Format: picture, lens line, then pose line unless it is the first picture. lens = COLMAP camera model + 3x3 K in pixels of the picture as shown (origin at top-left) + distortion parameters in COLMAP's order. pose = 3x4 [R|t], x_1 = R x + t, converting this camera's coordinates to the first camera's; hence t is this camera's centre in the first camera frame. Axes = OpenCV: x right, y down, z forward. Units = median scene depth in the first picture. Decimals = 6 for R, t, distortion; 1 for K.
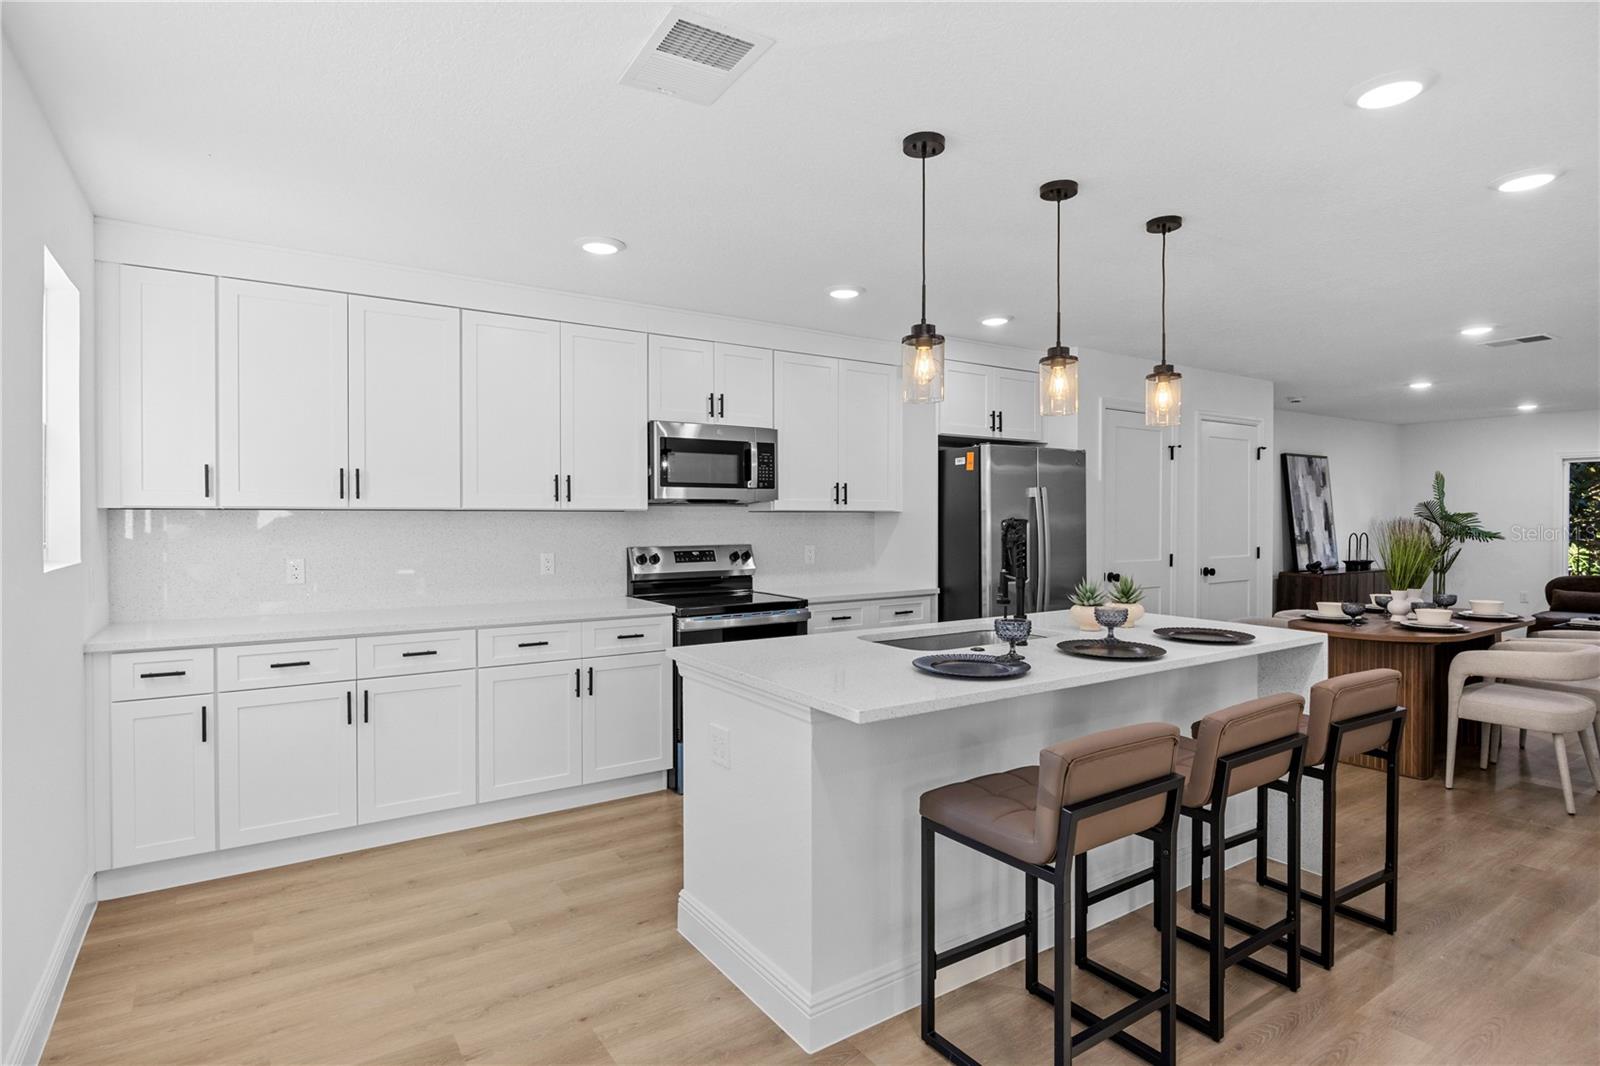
lens RADIAL K [[867.7, 0, 800.0], [0, 867.7, 533.0], [0, 0, 1]] dist [0.000888, 0.000089]
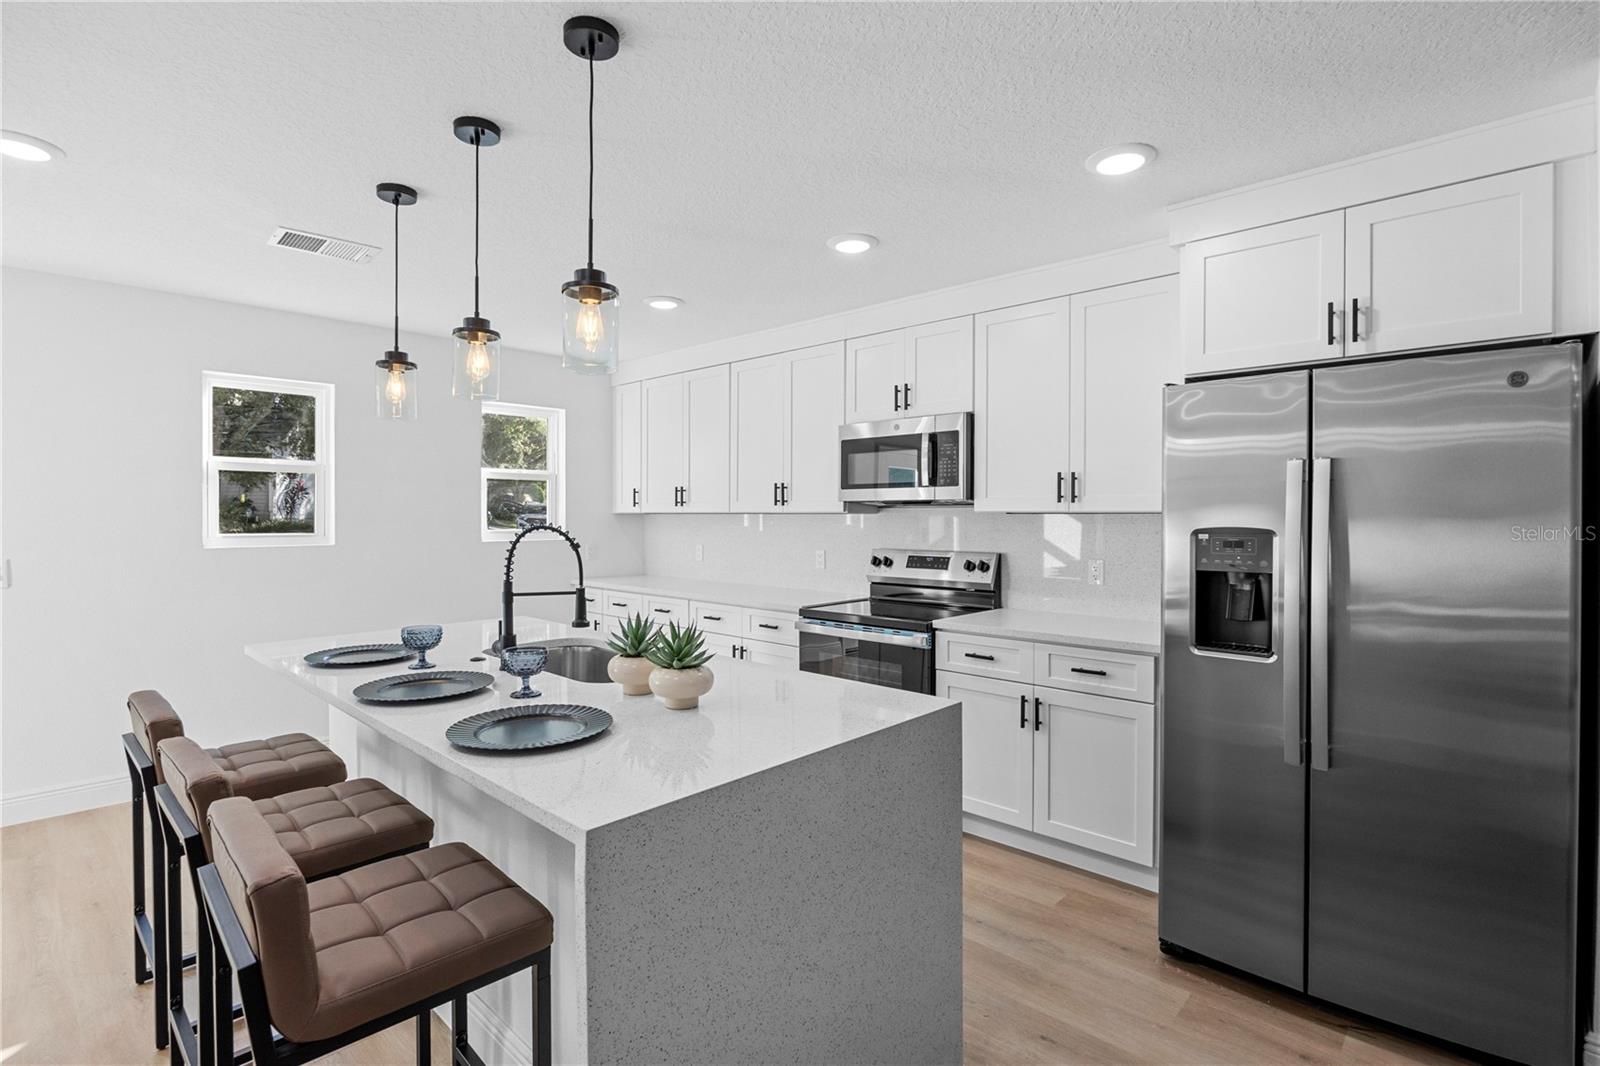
lens RADIAL K [[762.9, 0, 800.0], [0, 762.9, 533.0], [0, 0, 1]] dist [0.000900, 0.000068]
pose [[0.217581, 0.024555, -0.975733, 0.647507], [-0.018155, 0.999612, 0.021108, -0.019104], [0.975873, 0.013122, 0.217943, 0.704163]]
